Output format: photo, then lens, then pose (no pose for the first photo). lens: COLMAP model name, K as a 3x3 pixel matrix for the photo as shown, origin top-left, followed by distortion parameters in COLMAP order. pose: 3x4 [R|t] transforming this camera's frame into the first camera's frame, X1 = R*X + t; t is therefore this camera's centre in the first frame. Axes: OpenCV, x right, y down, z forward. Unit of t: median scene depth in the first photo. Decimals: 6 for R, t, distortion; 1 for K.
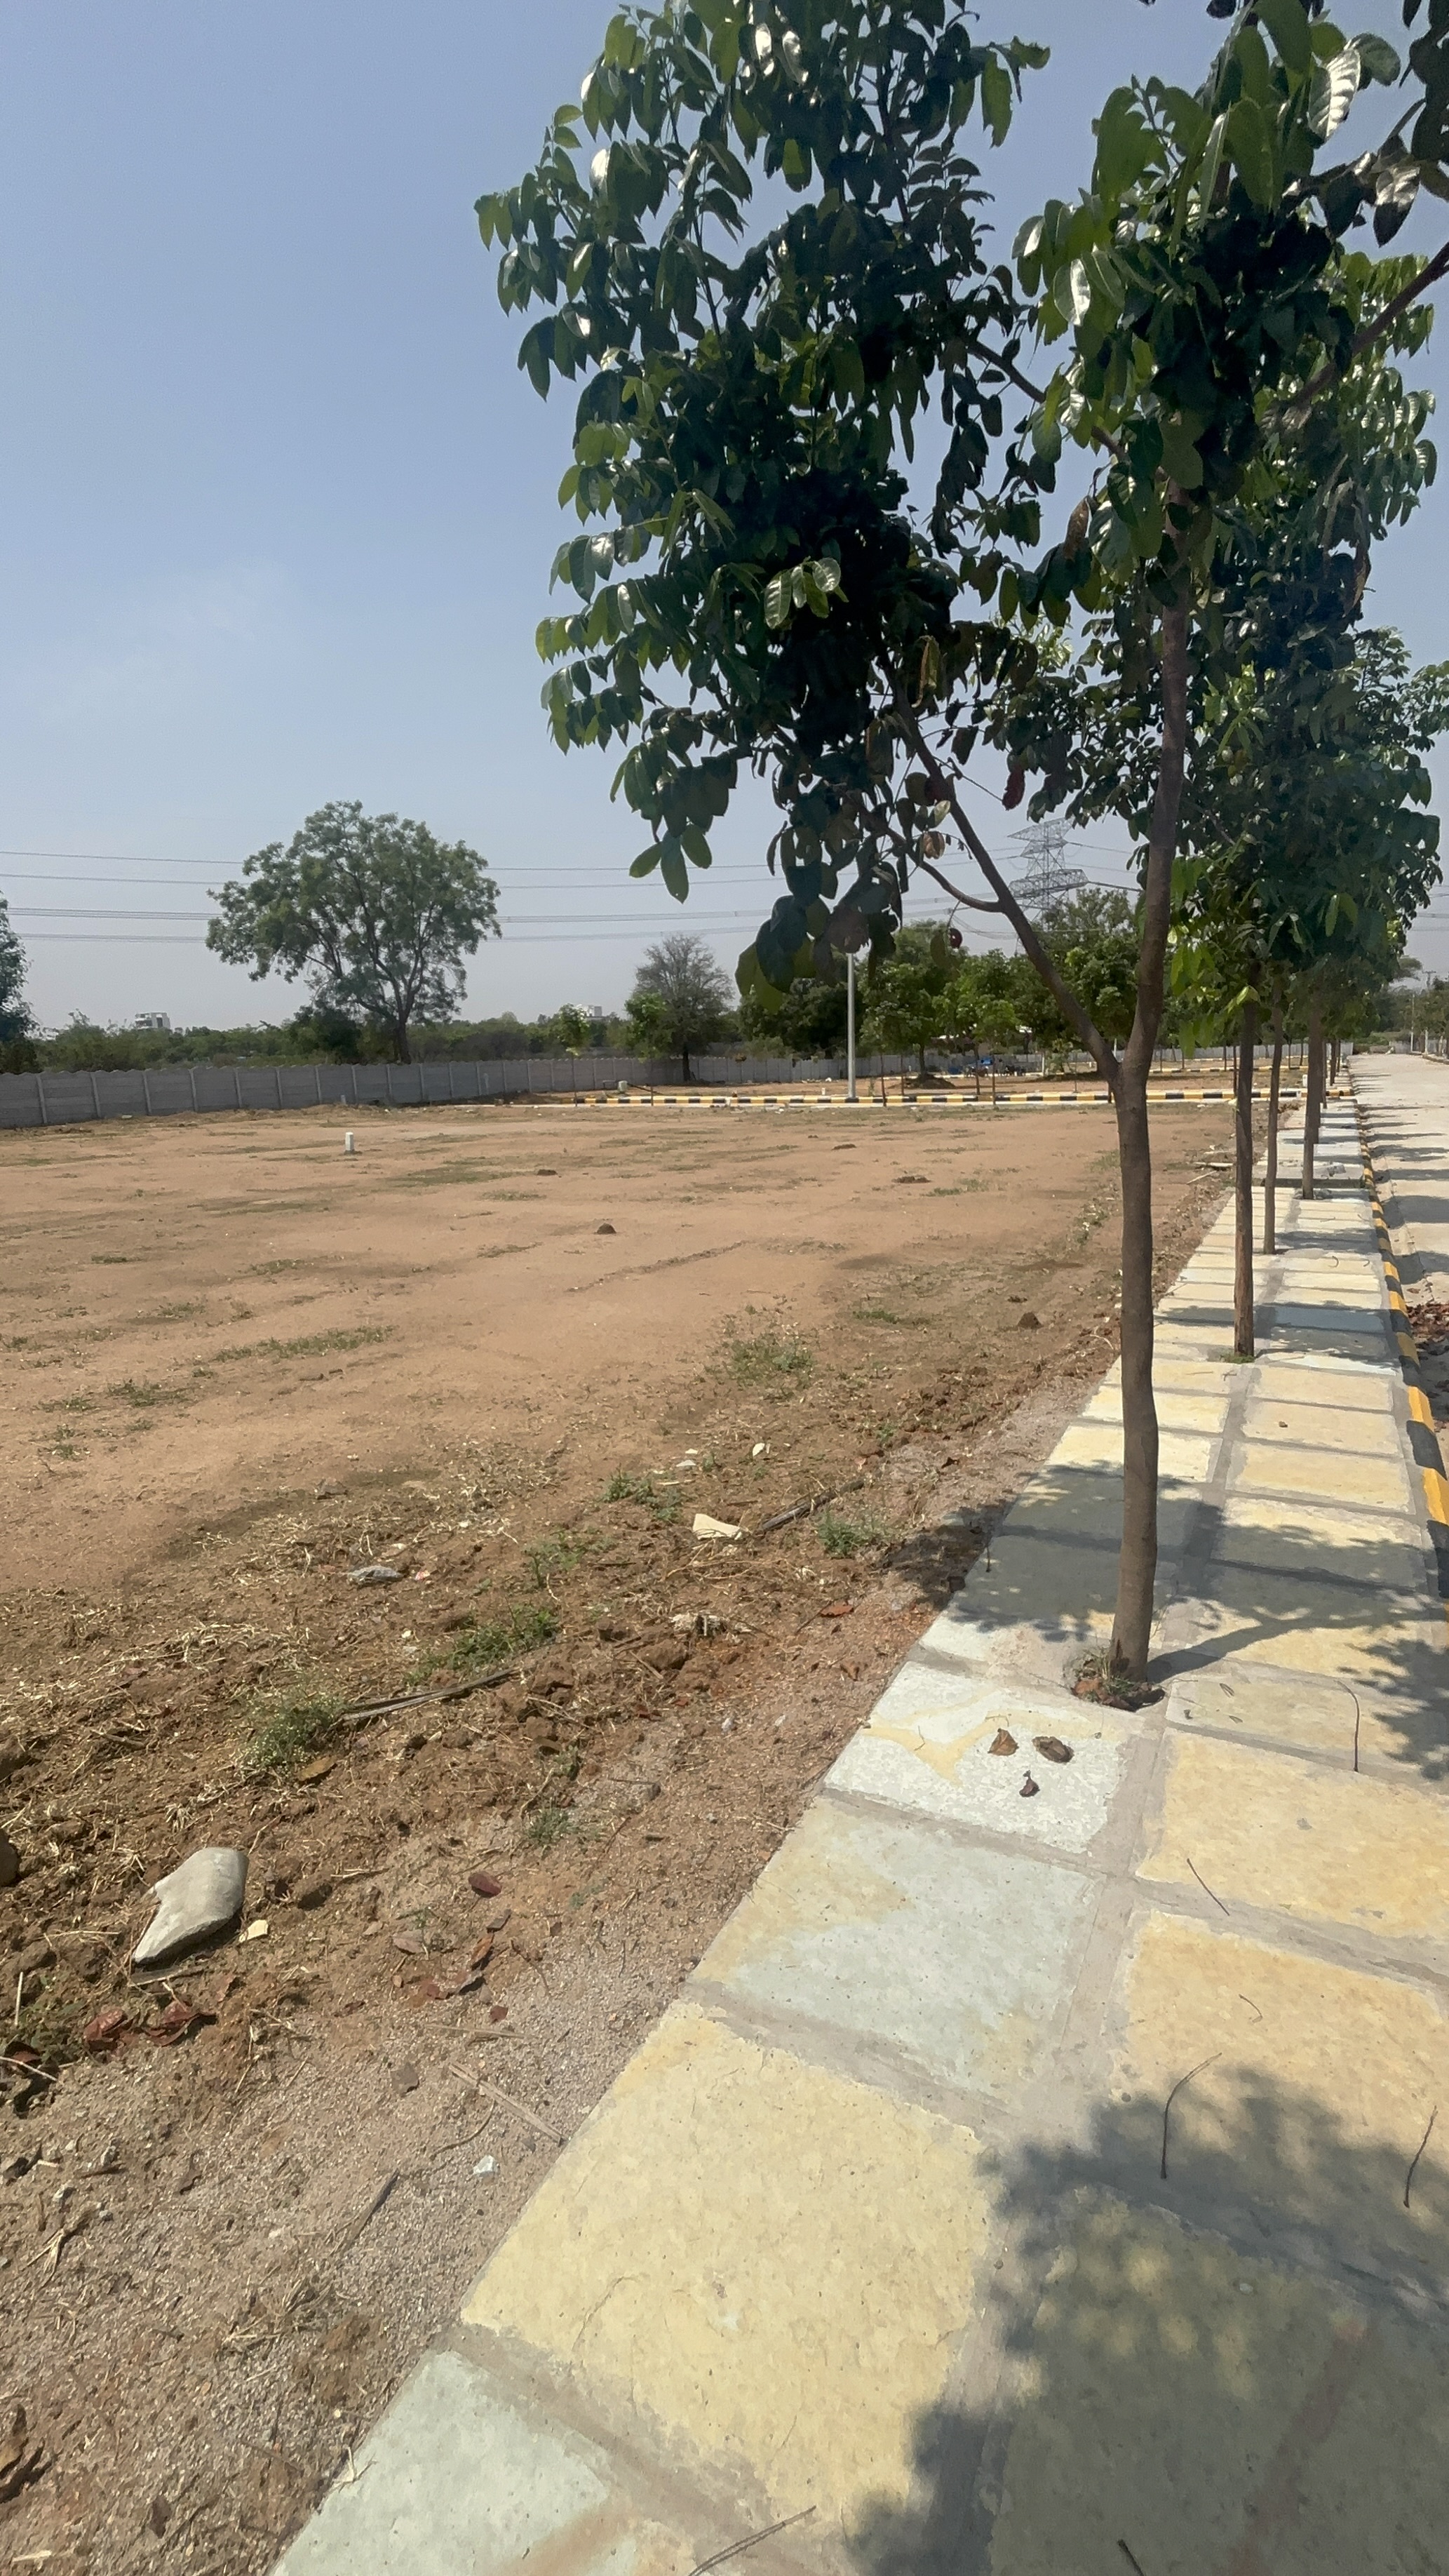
lens RADIAL K [[1140.2, 0, 733.3], [0, 1140.2, 1291.8], [0, 0, 1]] dist [-0.001813, 0.000450]
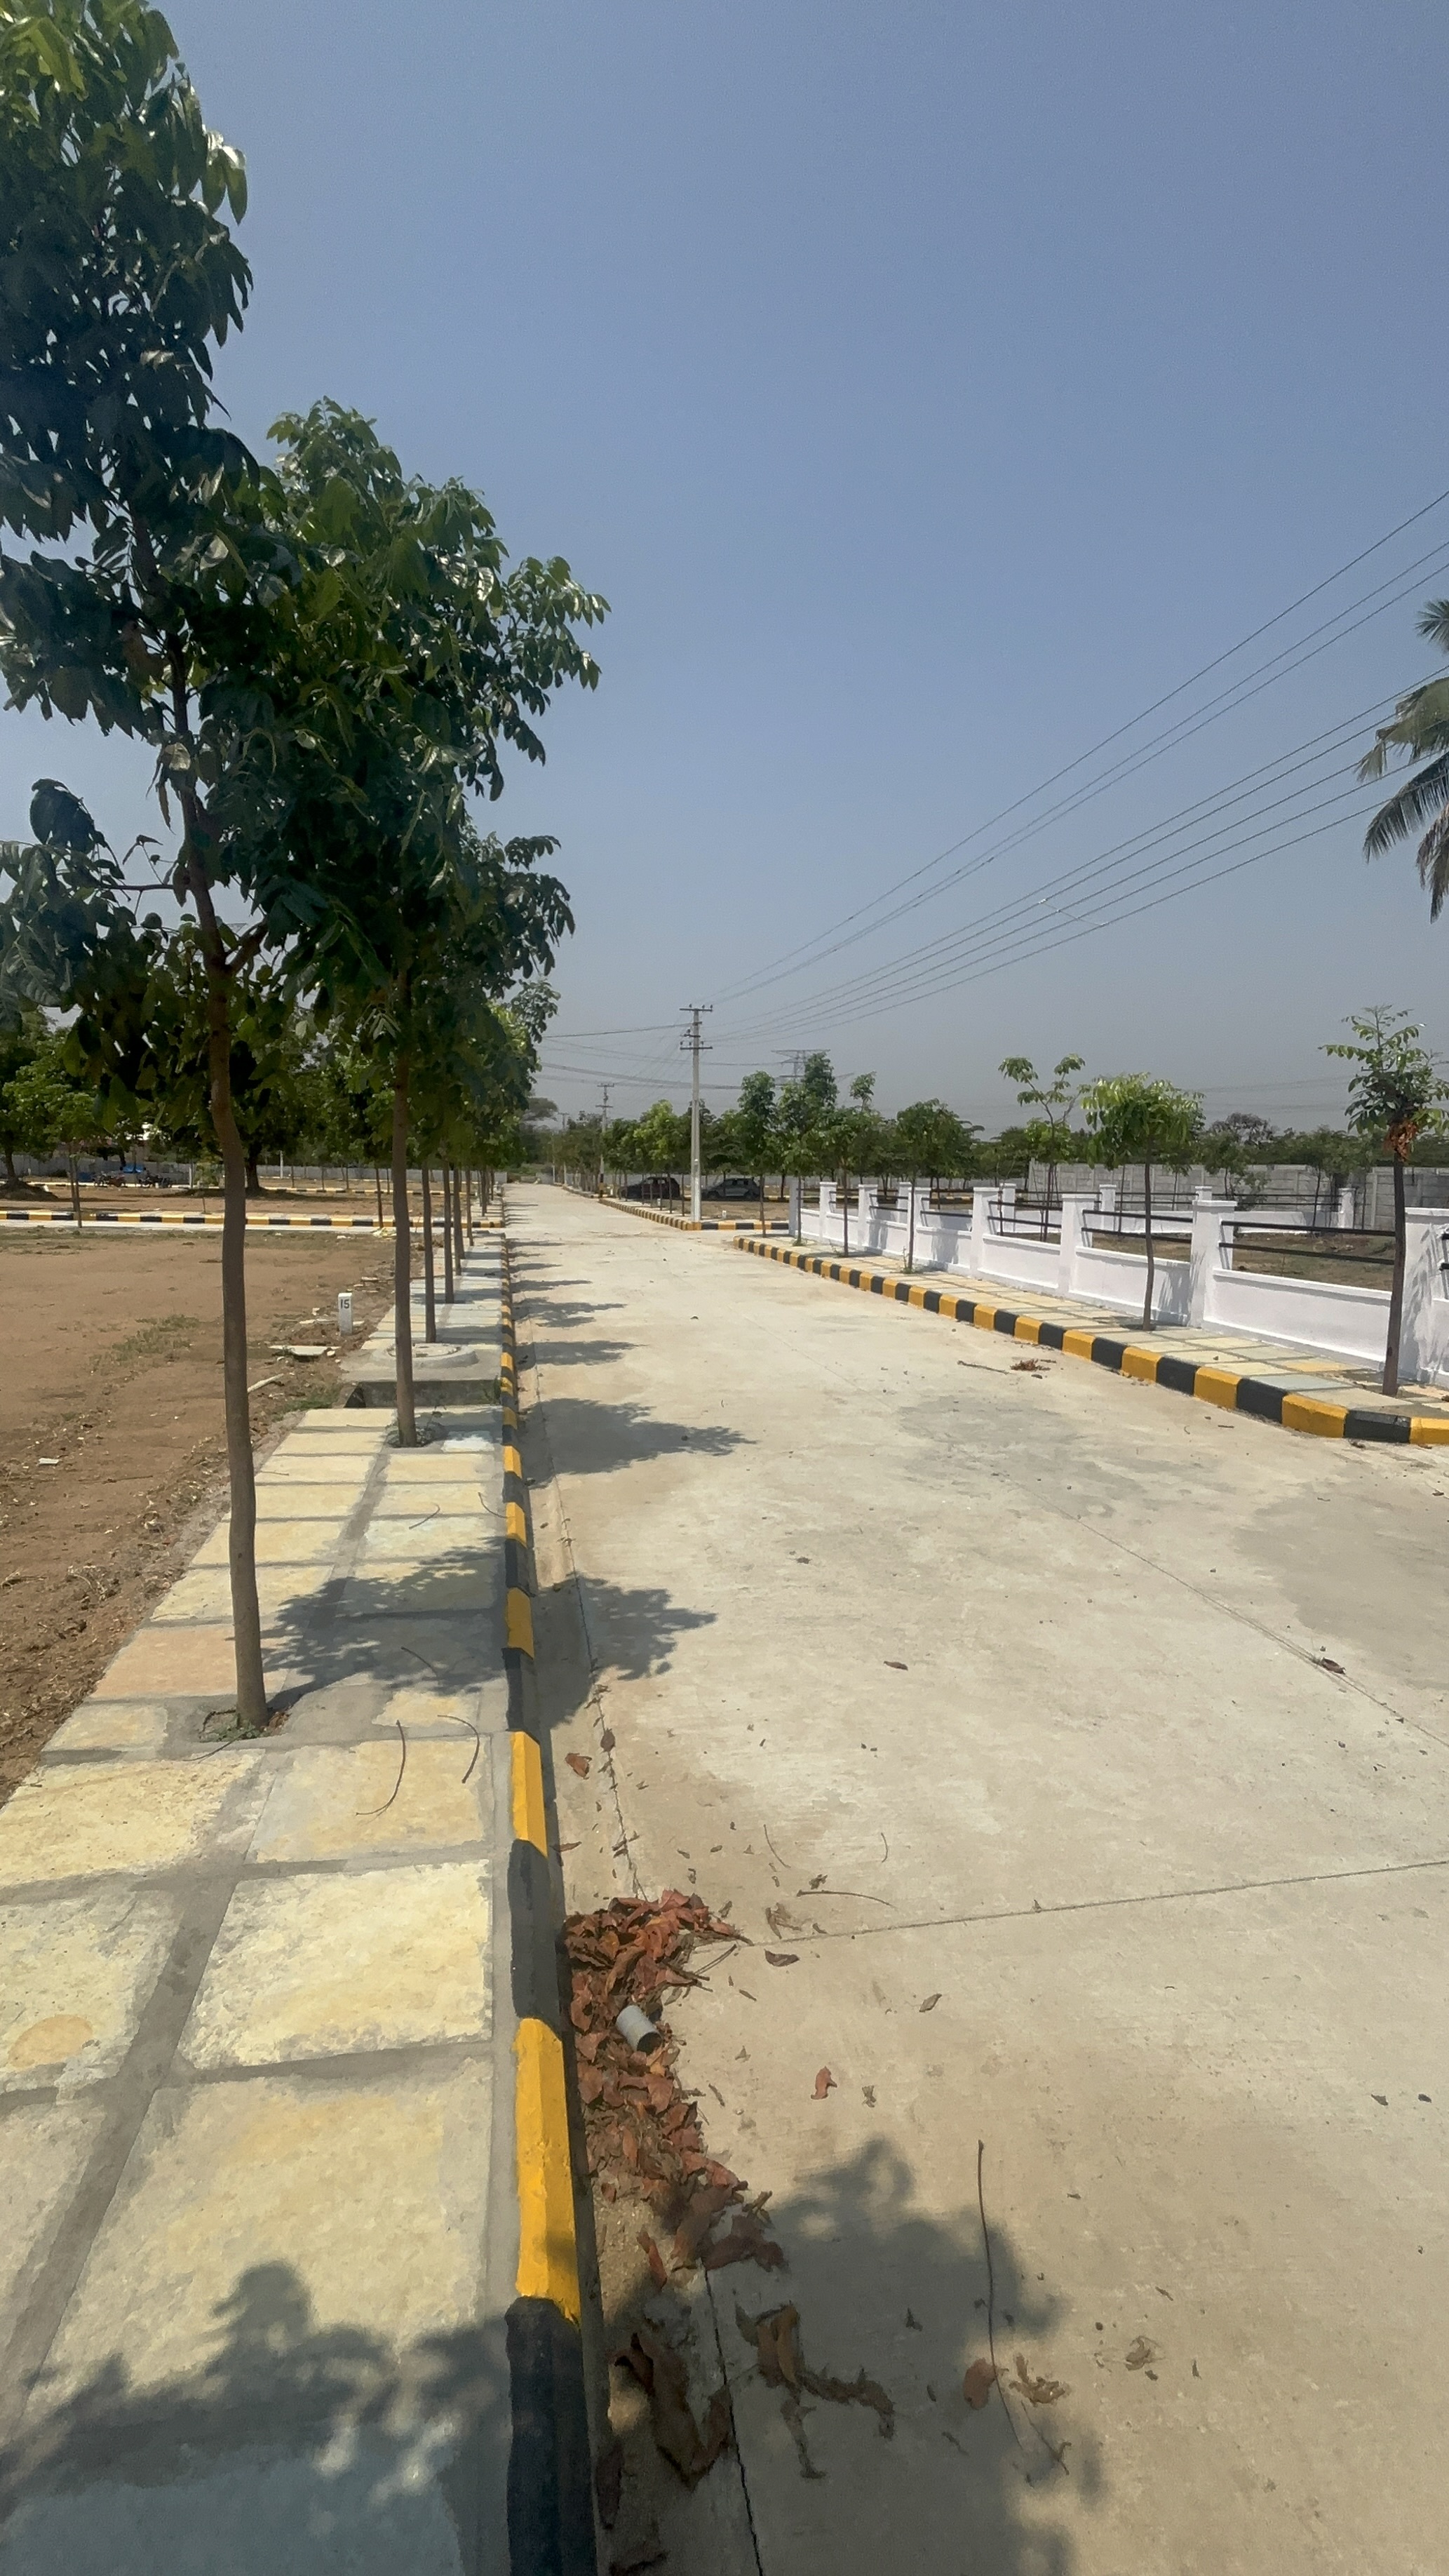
lens RADIAL K [[1138.4, 0, 727.9], [0, 1138.4, 1285.9], [0, 0, 1]] dist [0.018631, -0.022717]
pose [[0.777956, -0.006615, 0.628284, 0.687502], [0.071978, 0.994300, -0.078656, -0.266268], [-0.624182, 0.106414, 0.773998, 1.128827]]
